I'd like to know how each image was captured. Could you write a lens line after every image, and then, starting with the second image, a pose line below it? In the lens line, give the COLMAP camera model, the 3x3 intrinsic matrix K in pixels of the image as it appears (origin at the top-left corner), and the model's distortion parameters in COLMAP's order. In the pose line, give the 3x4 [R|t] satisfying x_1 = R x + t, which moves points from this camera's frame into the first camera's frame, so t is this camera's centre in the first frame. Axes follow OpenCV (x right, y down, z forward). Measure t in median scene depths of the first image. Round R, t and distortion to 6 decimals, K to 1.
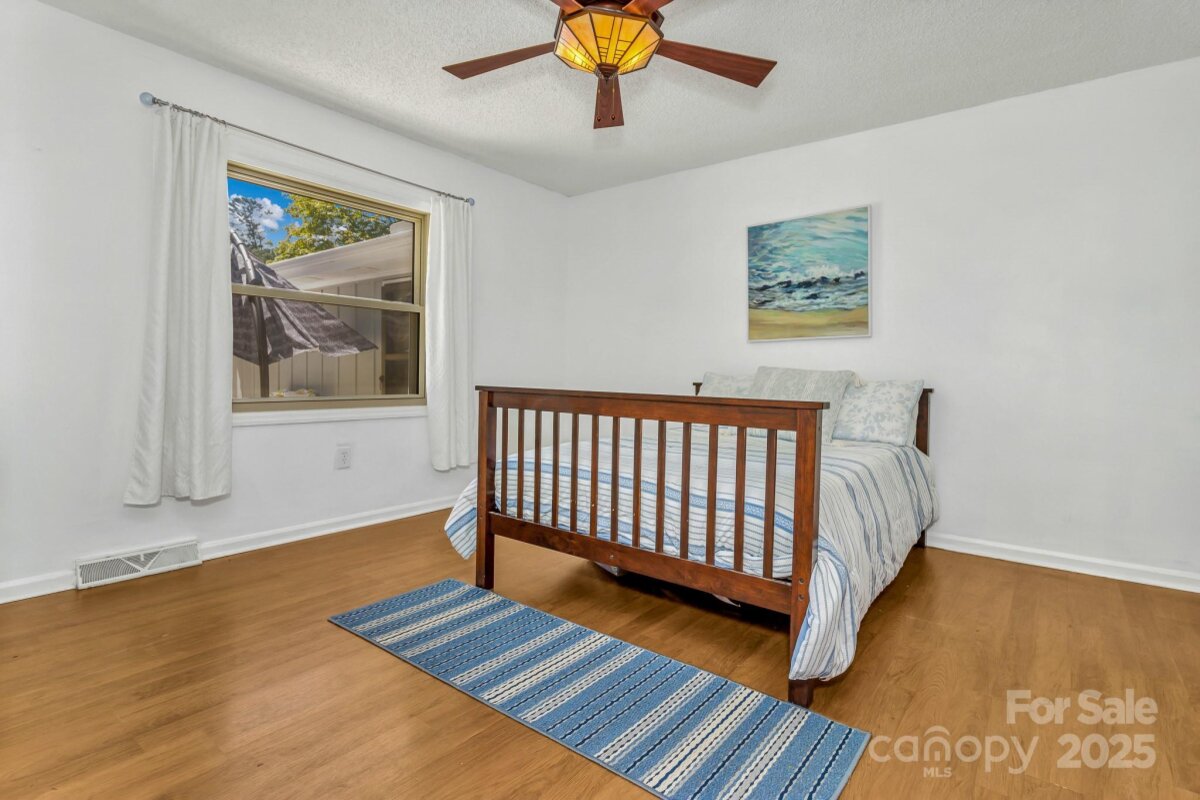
lens RADIAL K [[583.4, 0, 605.6], [0, 583.4, 389.3], [0, 0, 1]] dist [0.001819, 0.000116]
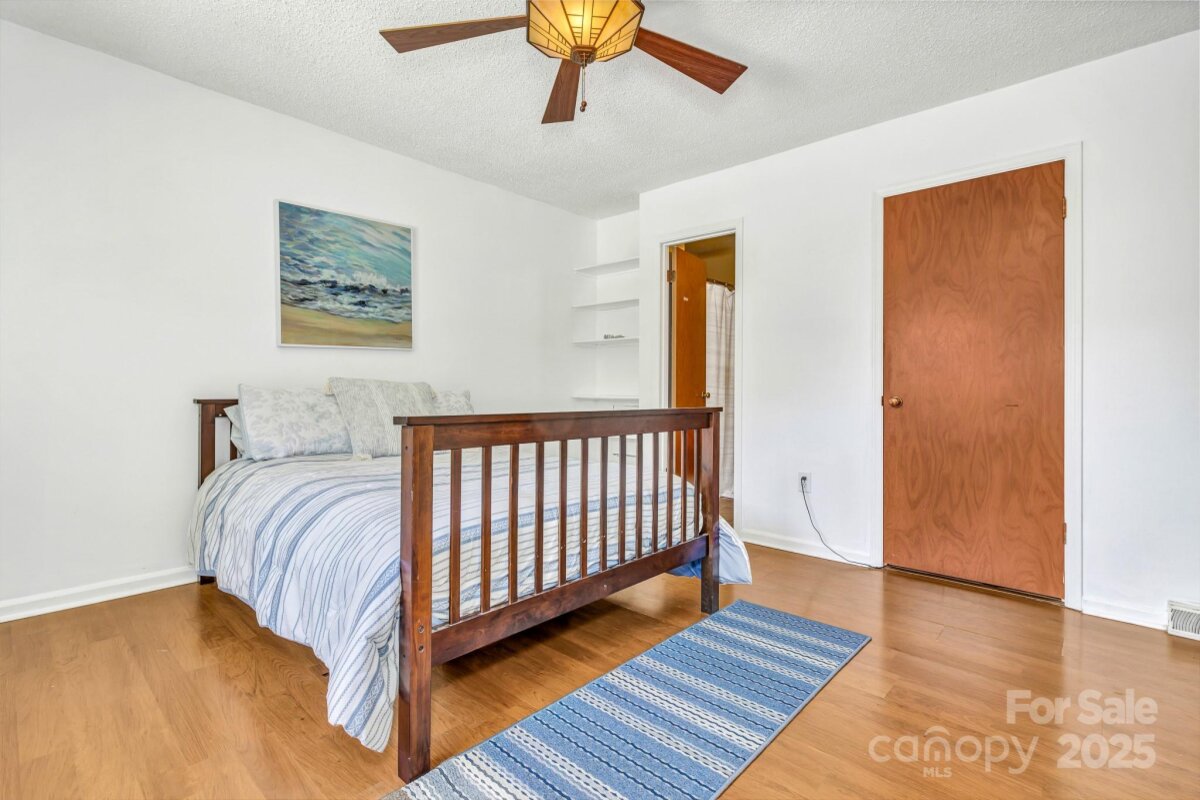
lens RADIAL K [[559.1, 0, 601.0], [0, 559.1, 383.6], [0, 0, 1]] dist [-0.000614, -0.000360]
pose [[0.076787, -0.007973, 0.997016, -0.523039], [0.024346, 0.999685, 0.006120, -0.025924], [-0.996750, 0.023803, 0.076957, 0.553319]]
